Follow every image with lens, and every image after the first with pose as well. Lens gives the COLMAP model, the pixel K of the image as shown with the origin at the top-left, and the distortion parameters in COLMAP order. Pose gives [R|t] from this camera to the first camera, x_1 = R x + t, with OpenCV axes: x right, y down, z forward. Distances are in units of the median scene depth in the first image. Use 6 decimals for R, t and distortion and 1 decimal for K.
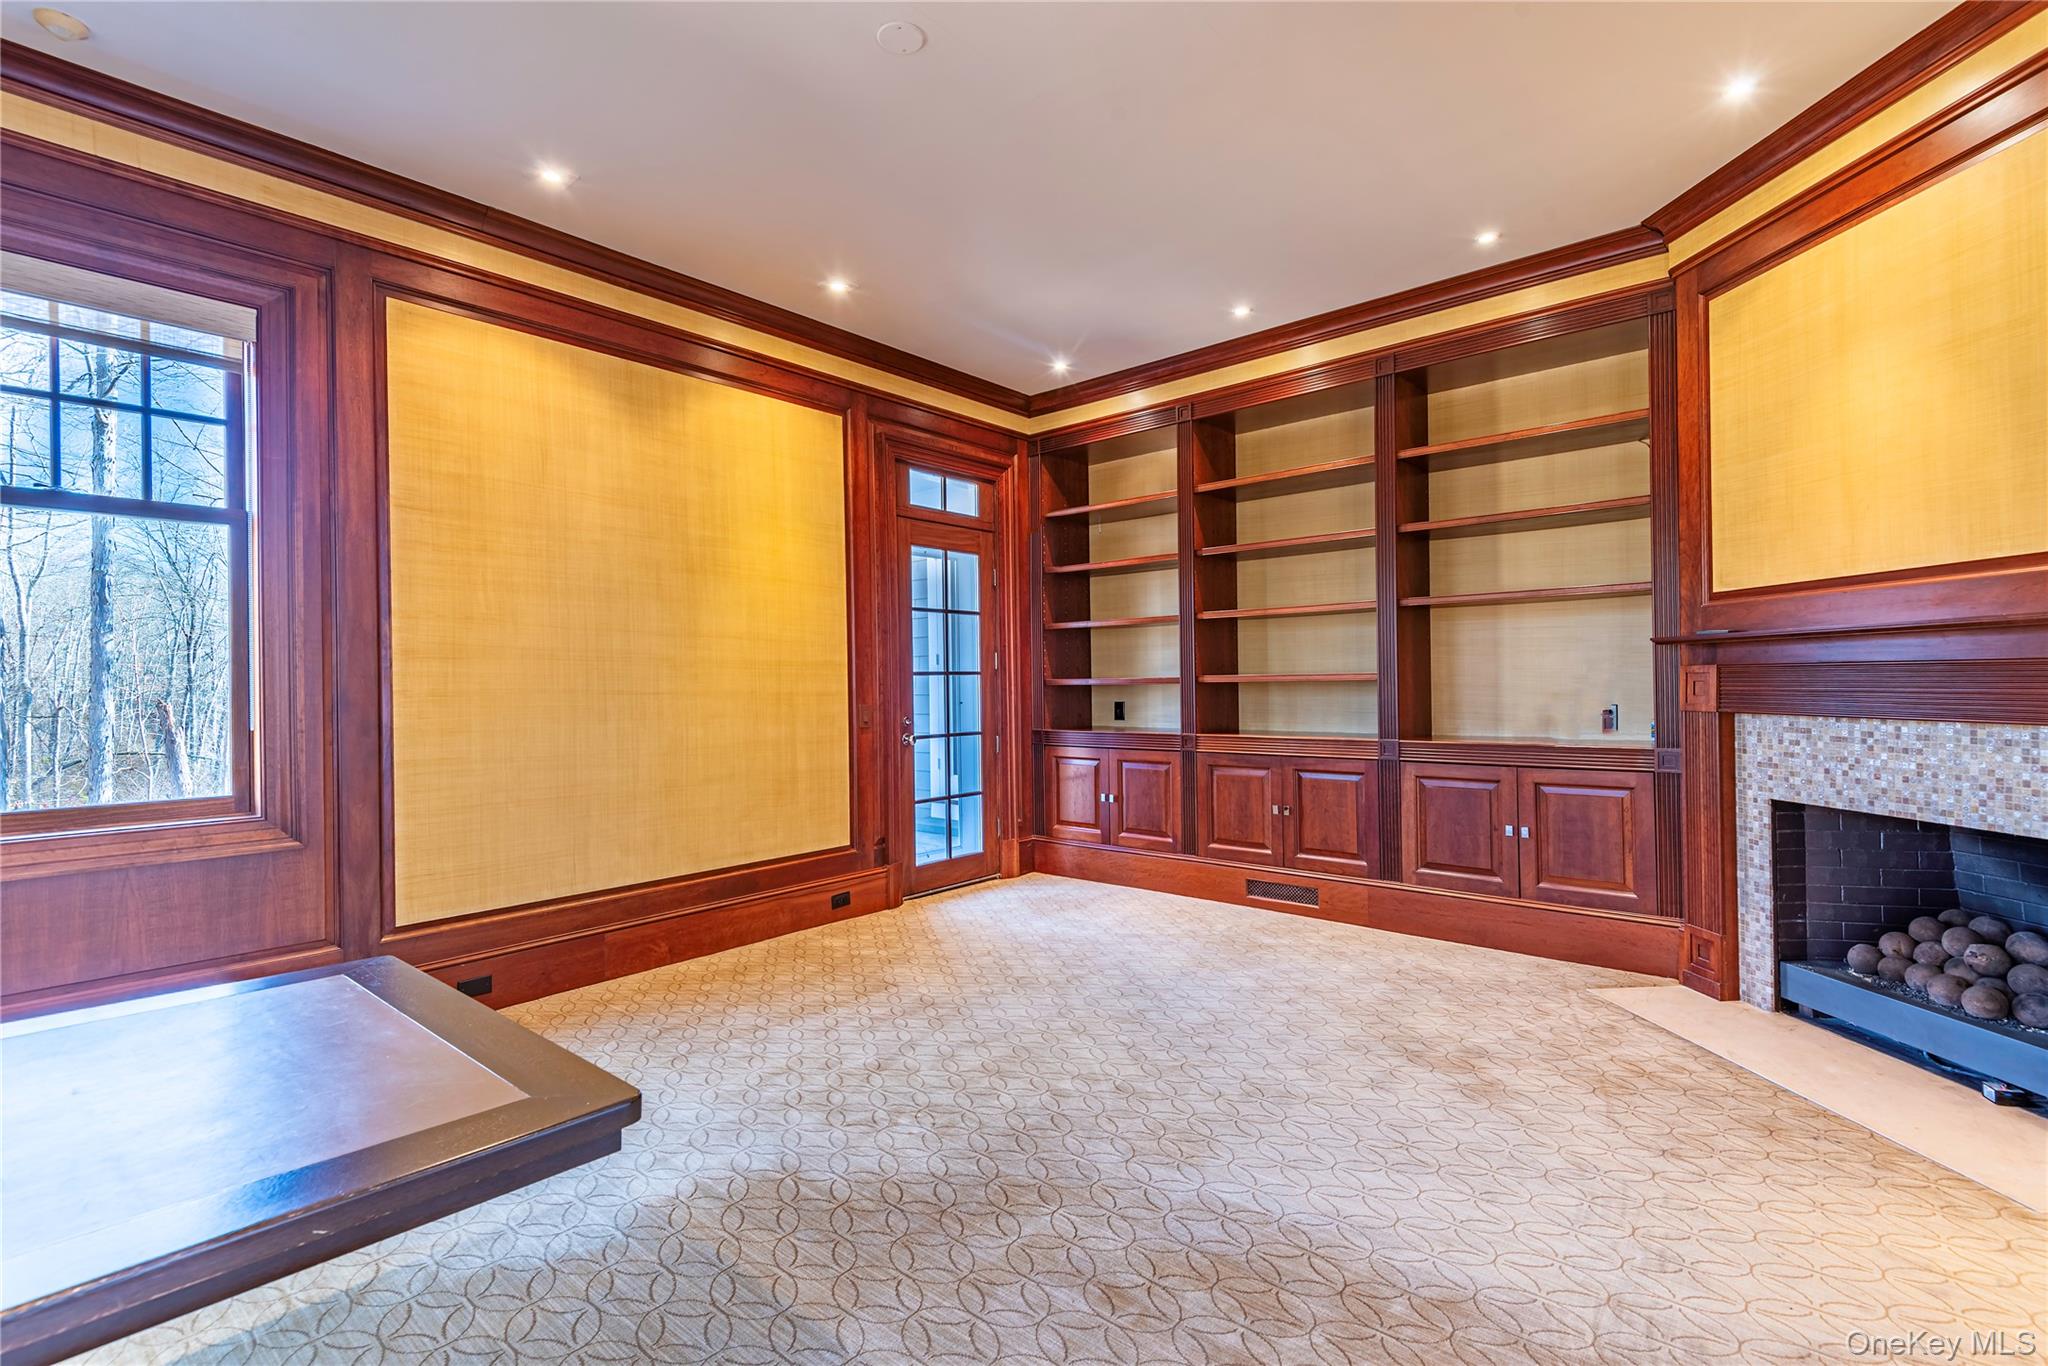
lens RADIAL K [[934.0, 0, 1021.5], [0, 934.0, 682.1], [0, 0, 1]] dist [0.028393, -0.014561]
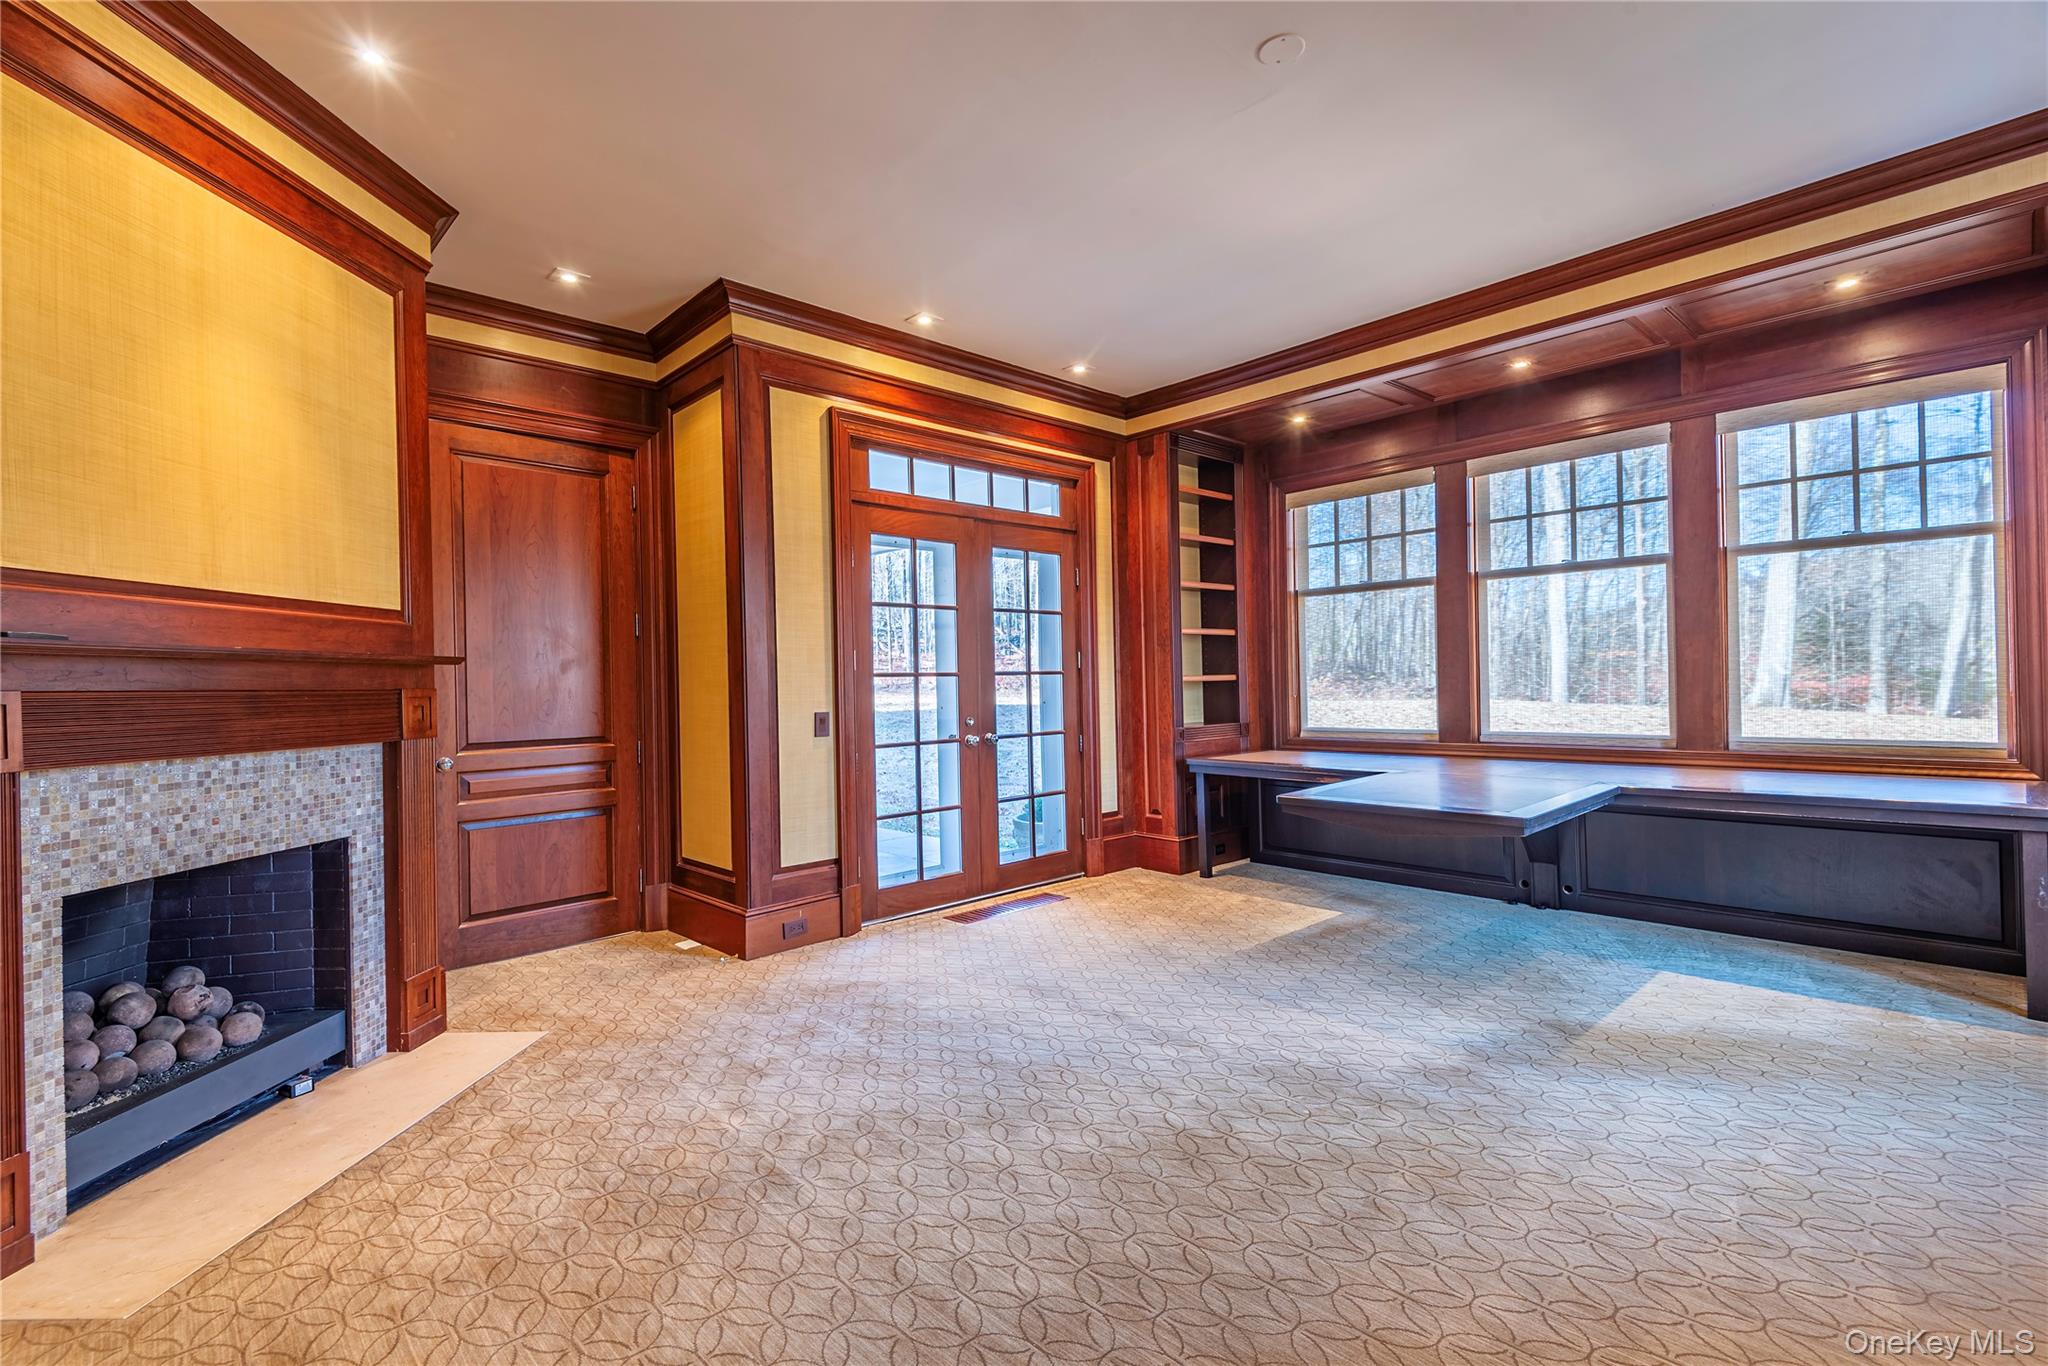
lens RADIAL K [[934.0, 0, 1021.5], [0, 934.0, 682.1], [0, 0, 1]] dist [0.028393, -0.014561]
pose [[-0.994596, 0.034270, 0.098006, 0.059623], [0.033936, 0.999411, -0.005066, 0.000327], [-0.098122, -0.001713, -0.995173, 1.593594]]
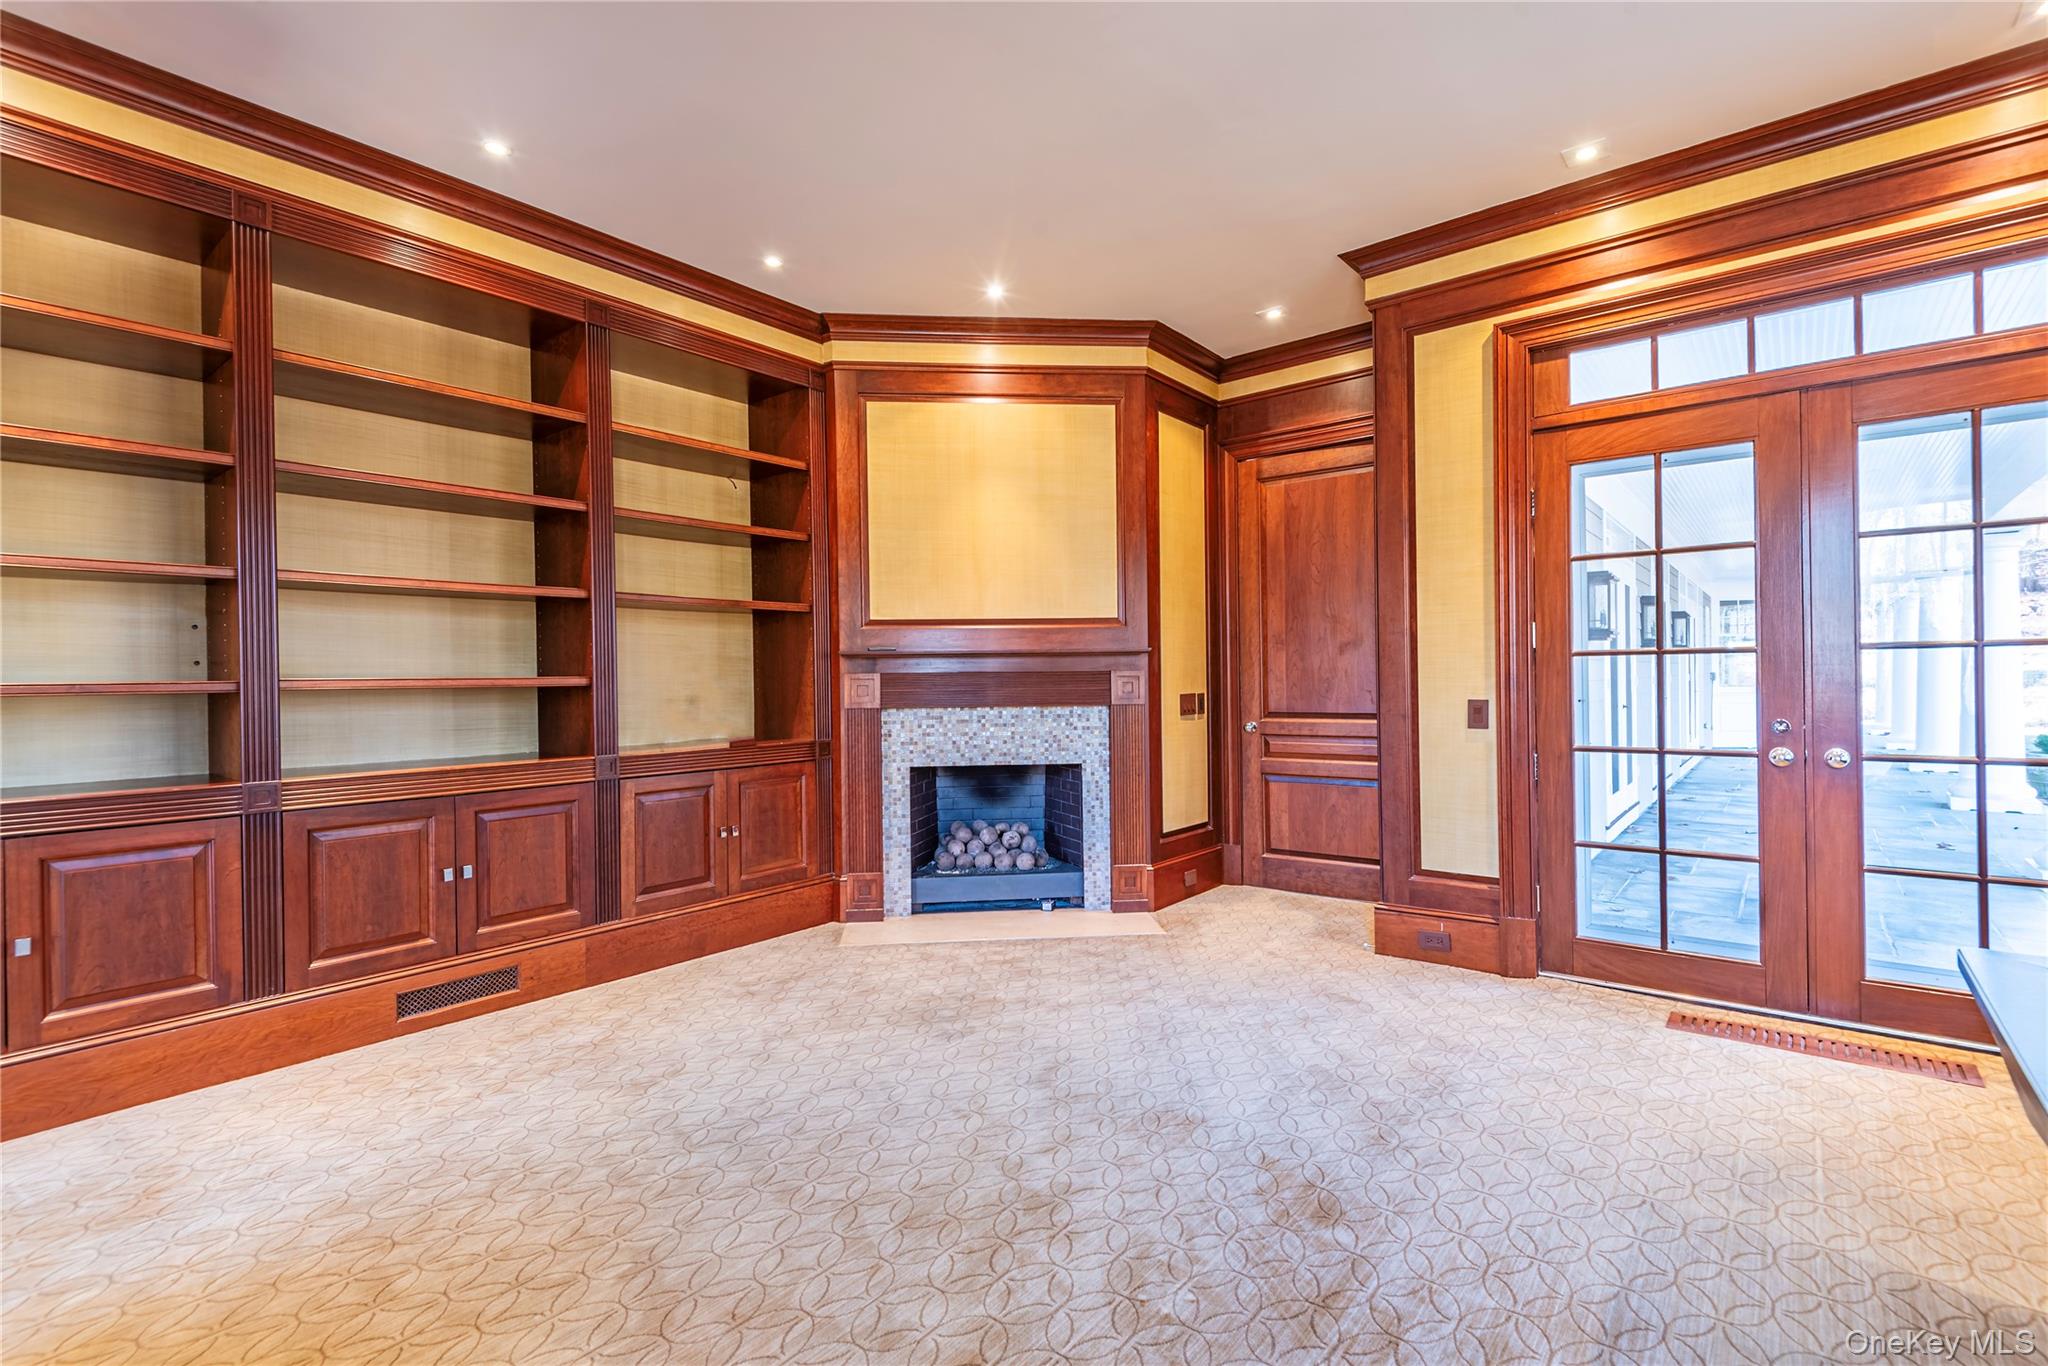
lens RADIAL K [[934.0, 0, 1021.5], [0, 934.0, 682.1], [0, 0, 1]] dist [0.028393, -0.014561]
pose [[-0.027762, 0.008200, 0.999581, -0.635216], [0.012617, 0.999890, -0.007852, 0.008075], [-0.999535, 0.012393, -0.027863, 0.871037]]
